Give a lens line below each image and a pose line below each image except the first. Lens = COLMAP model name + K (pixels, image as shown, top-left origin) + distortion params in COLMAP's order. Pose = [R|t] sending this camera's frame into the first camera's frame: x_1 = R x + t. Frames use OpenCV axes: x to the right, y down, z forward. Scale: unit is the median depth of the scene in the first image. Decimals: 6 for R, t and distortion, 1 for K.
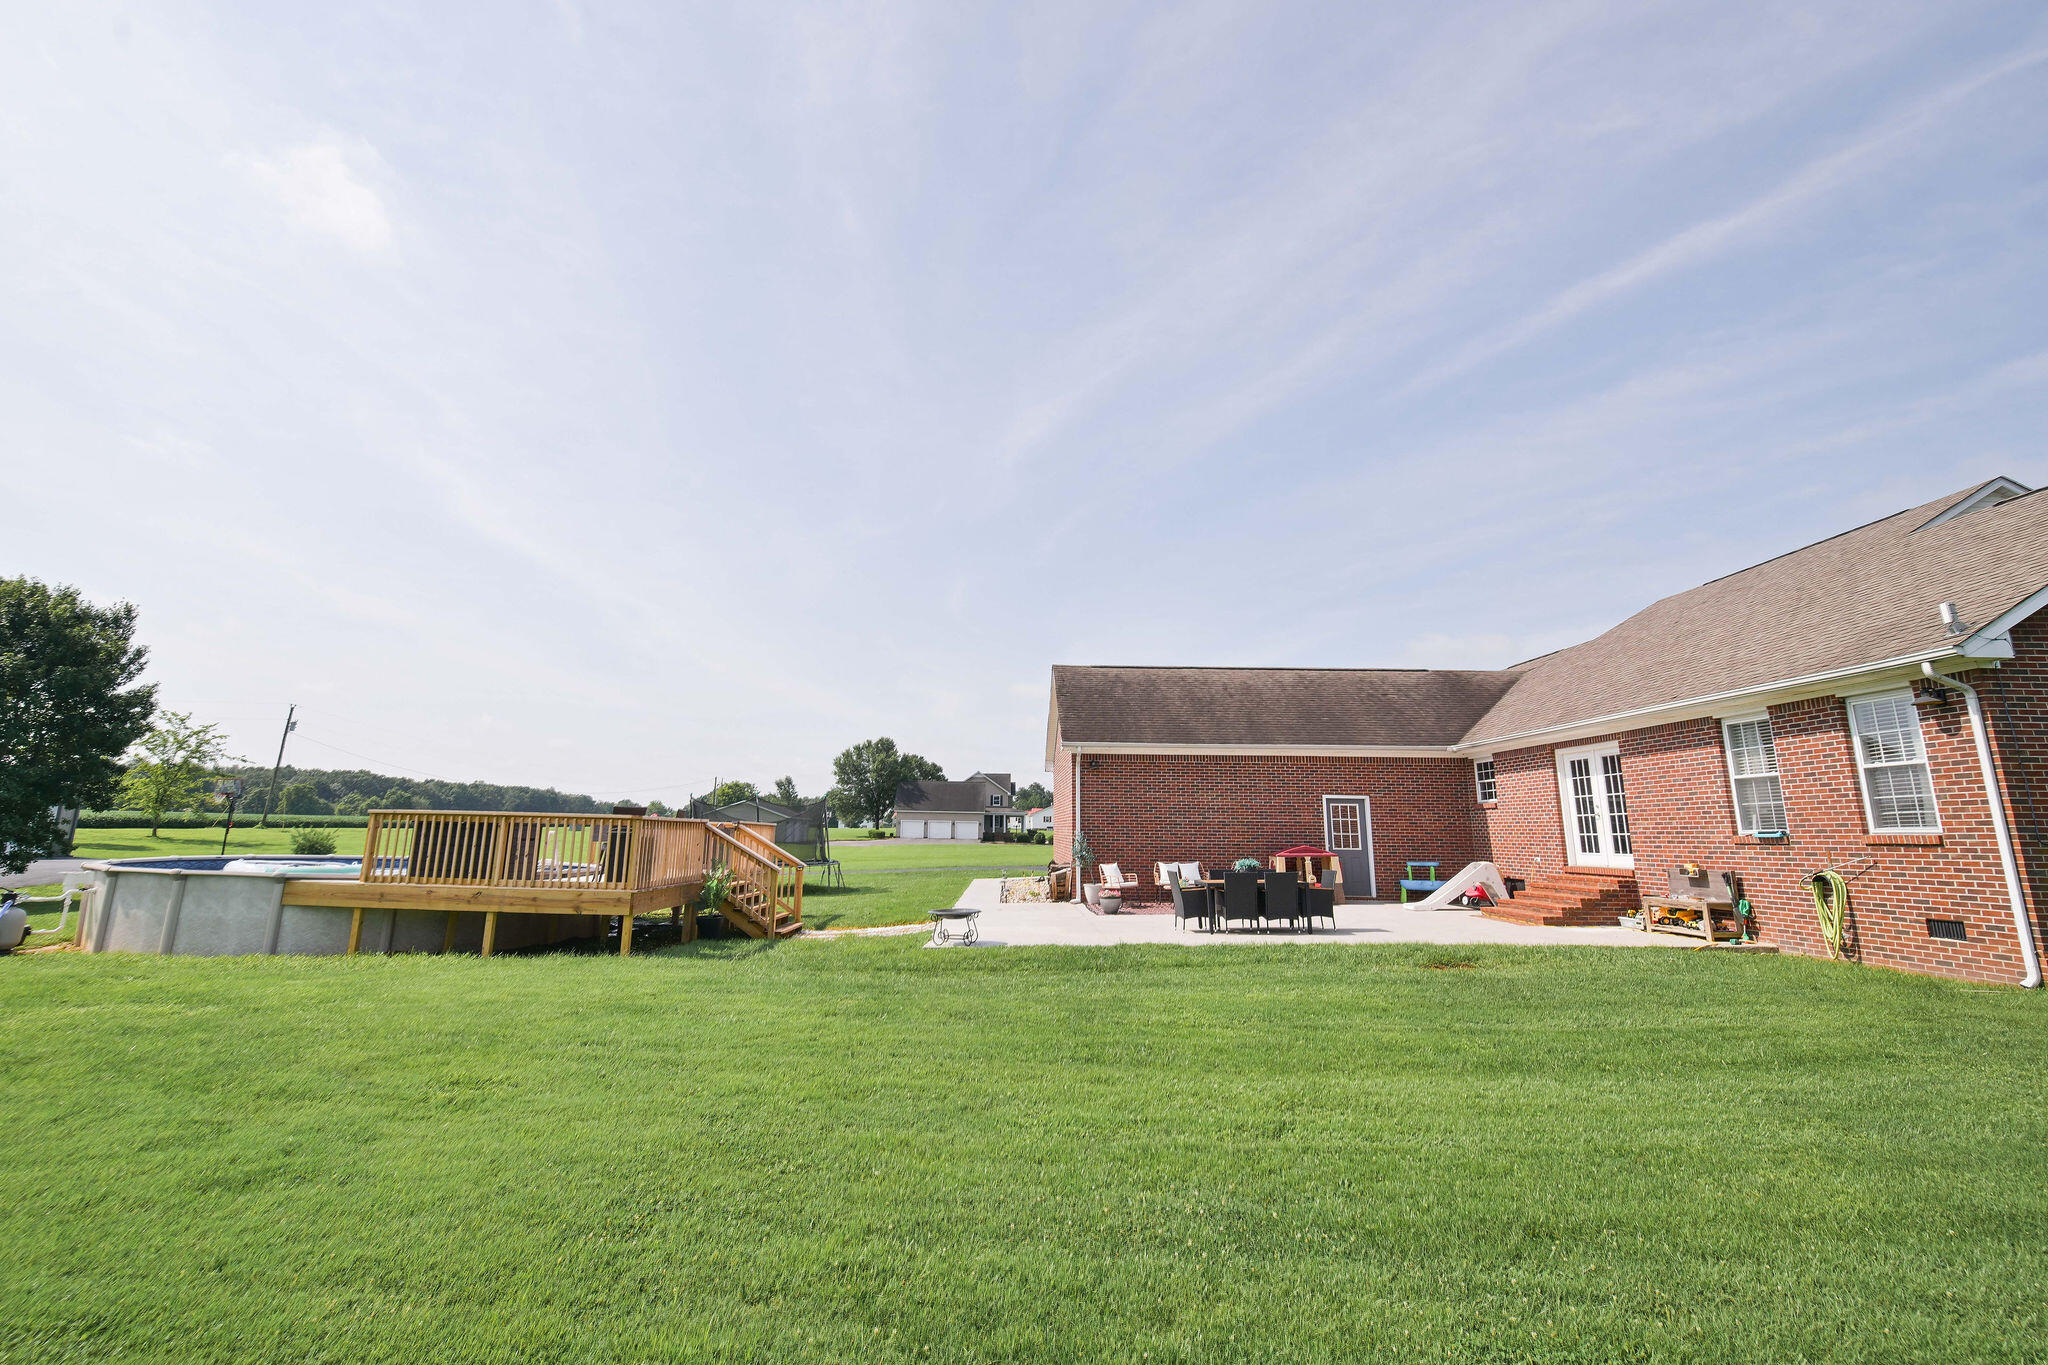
lens RADIAL K [[986.8, 0, 960.5], [0, 986.8, 600.7], [0, 0, 1]] dist [-0.001451, 0.000049]
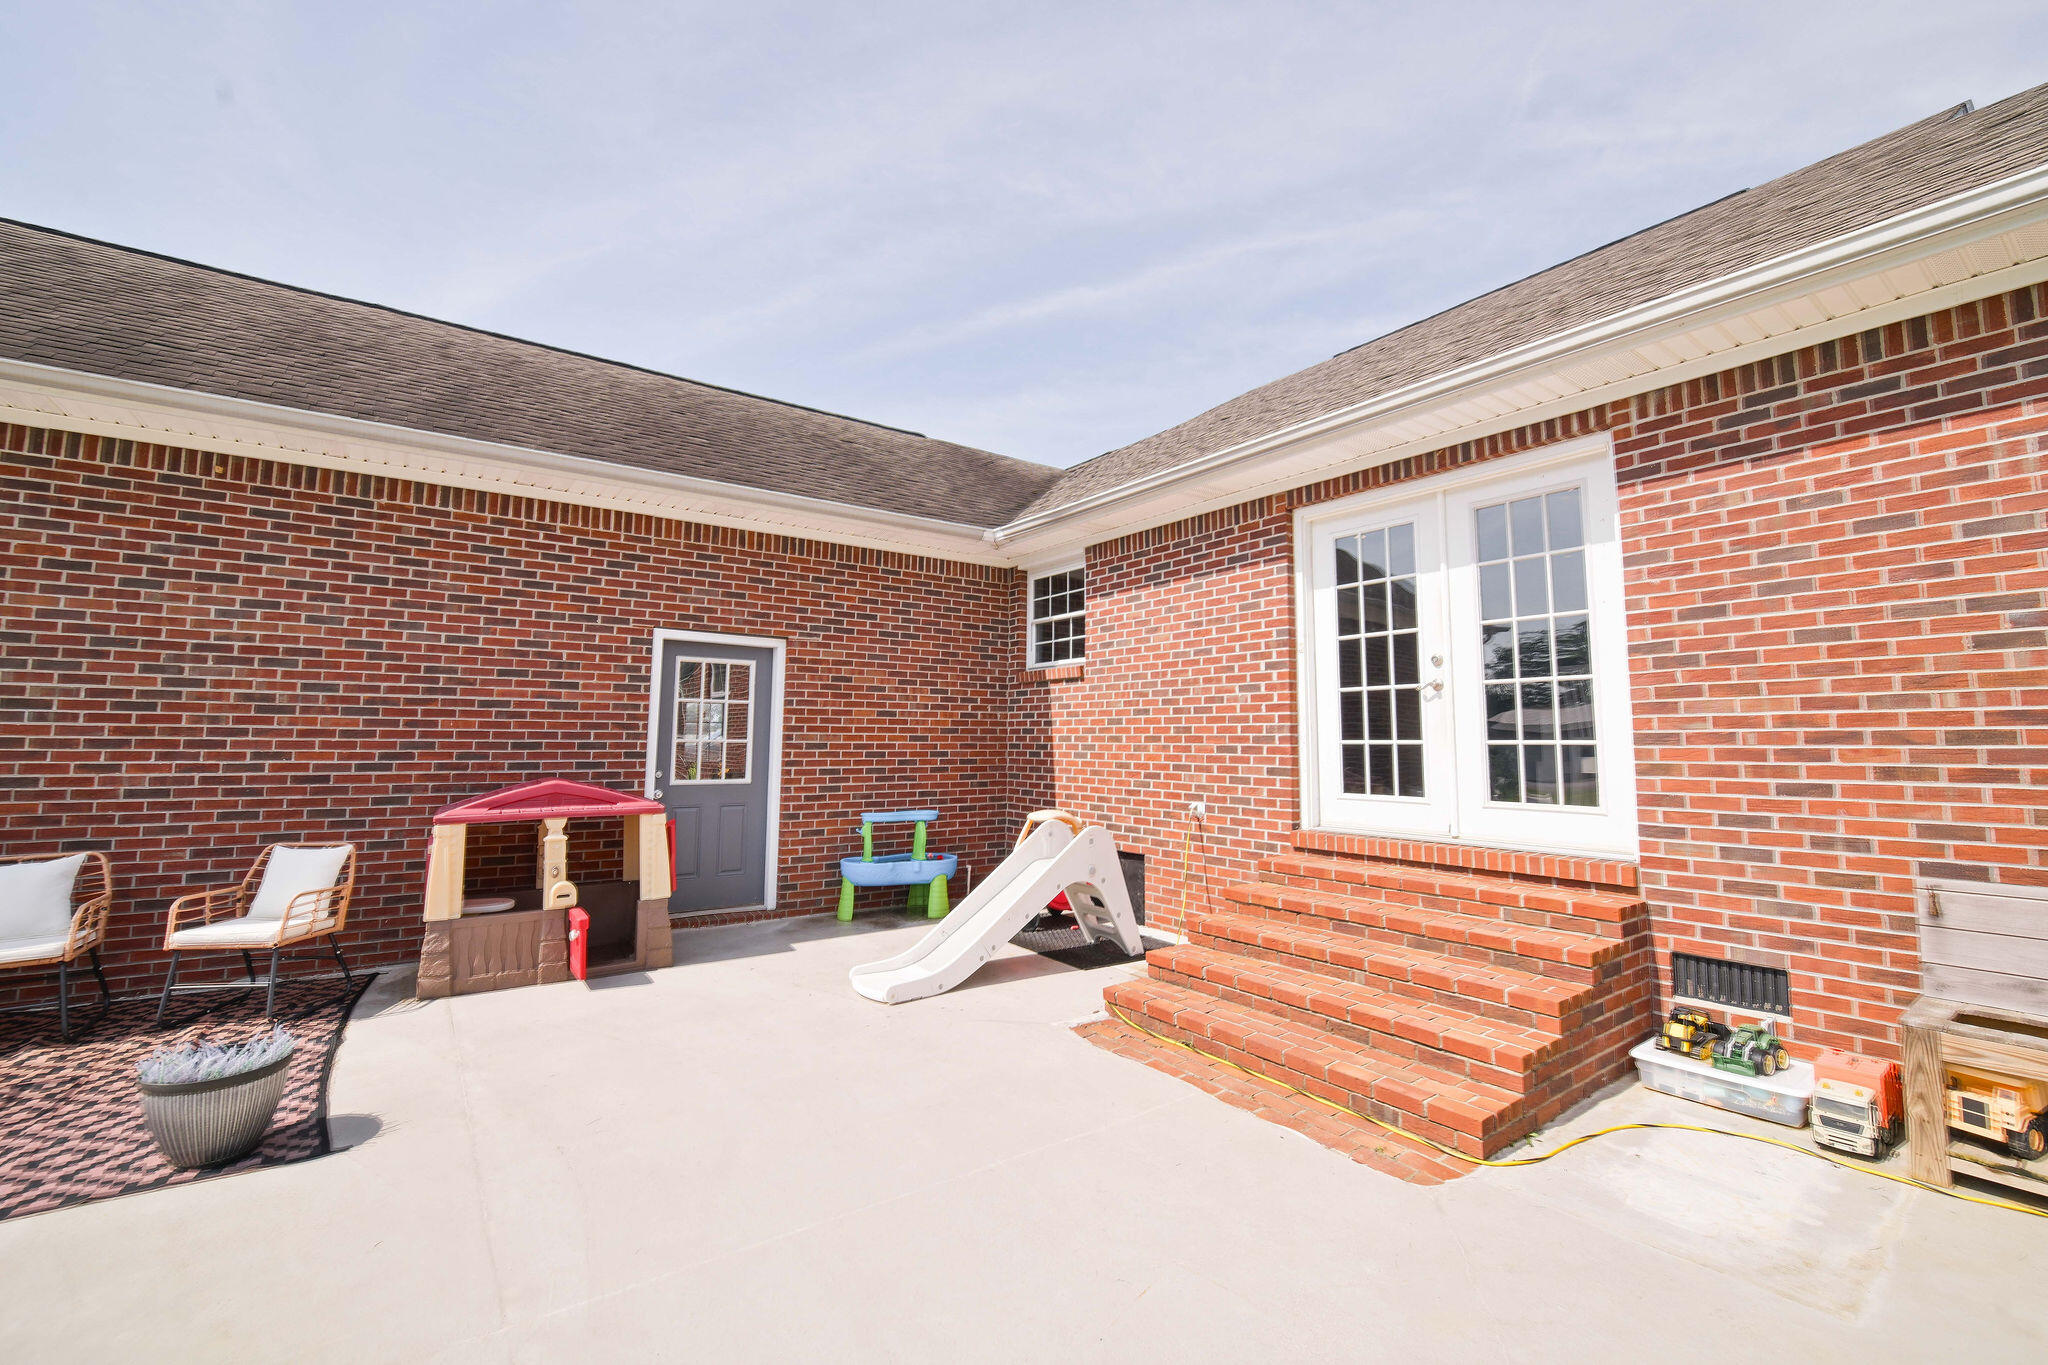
lens RADIAL K [[891.8, 0, 1018.9], [0, 891.8, 658.1], [0, 0, 1]] dist [-0.020031, -0.000085]
pose [[0.810460, 0.050242, 0.583636, 0.300103], [-0.133418, 0.985962, 0.100393, 0.164829], [-0.570399, -0.159232, 0.805786, 0.703567]]
